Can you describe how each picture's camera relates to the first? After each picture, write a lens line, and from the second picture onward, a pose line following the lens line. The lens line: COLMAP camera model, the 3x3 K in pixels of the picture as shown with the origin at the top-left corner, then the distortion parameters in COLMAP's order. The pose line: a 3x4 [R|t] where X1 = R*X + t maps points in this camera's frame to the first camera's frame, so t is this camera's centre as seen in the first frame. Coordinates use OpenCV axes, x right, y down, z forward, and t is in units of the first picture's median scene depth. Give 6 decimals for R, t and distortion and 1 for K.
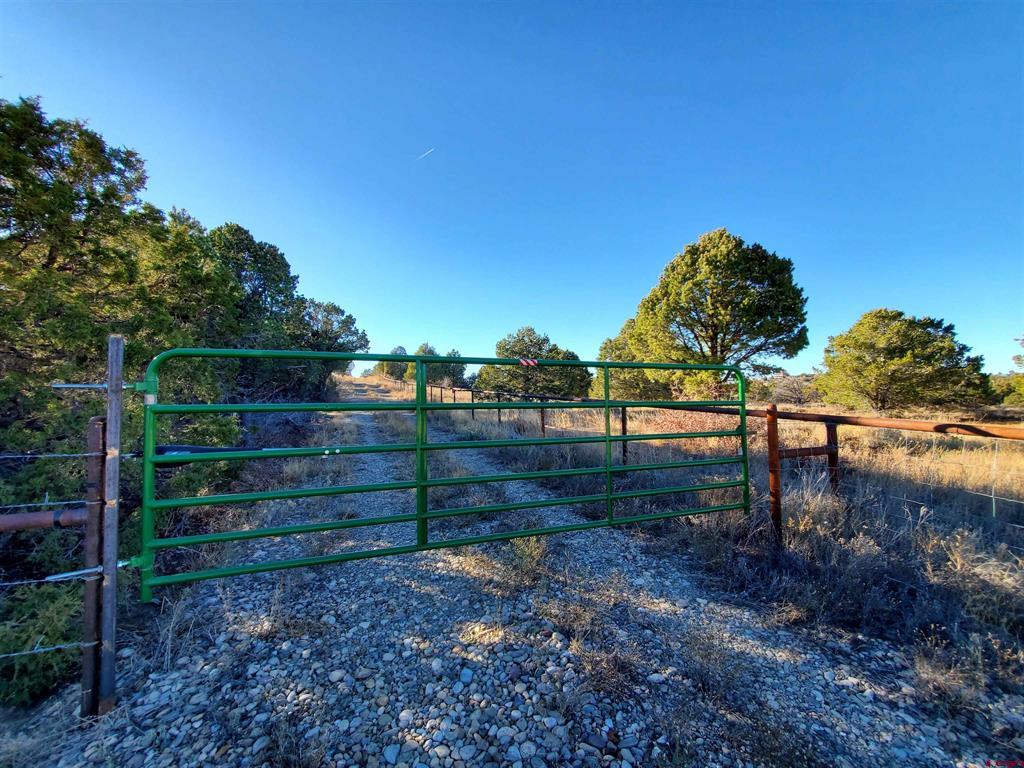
lens RADIAL K [[414.7, 0, 513.0], [0, 414.7, 385.2], [0, 0, 1]] dist [-0.001163, -0.000212]
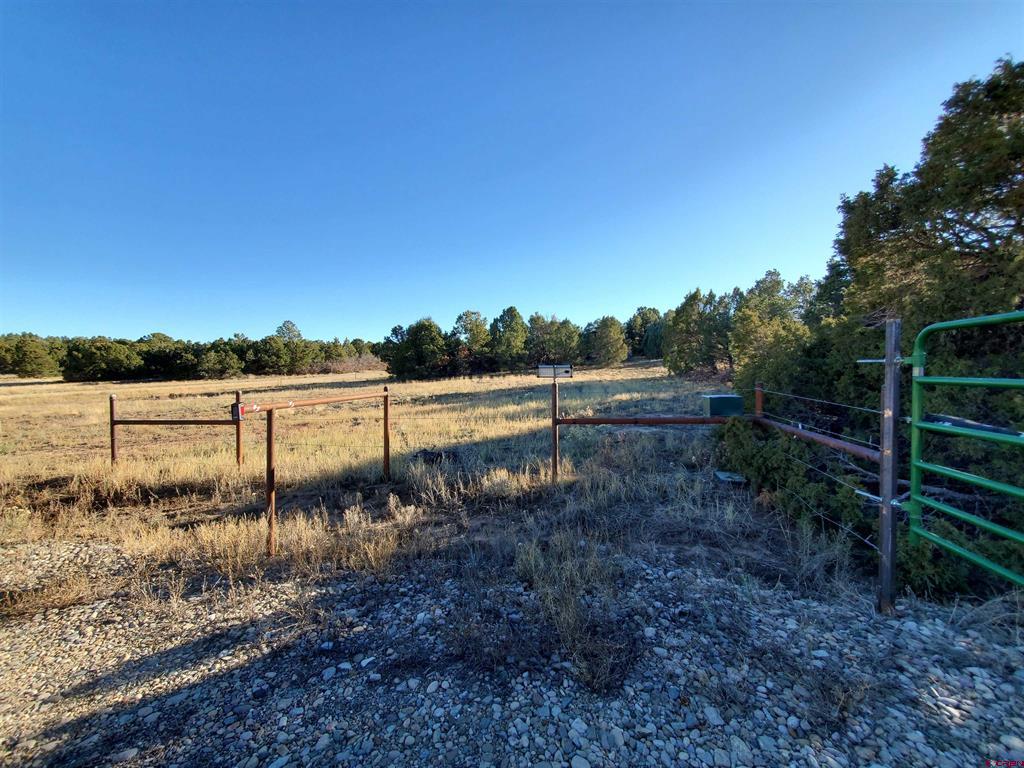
lens RADIAL K [[414.7, 0, 512.0], [0, 414.7, 379.3], [0, 0, 1]] dist [-0.001163, -0.000212]
pose [[-0.523793, 0.024396, -0.851496, 0.388320], [0.019321, 0.999673, 0.016756, 0.008071], [0.851626, -0.007676, -0.524093, 0.361012]]
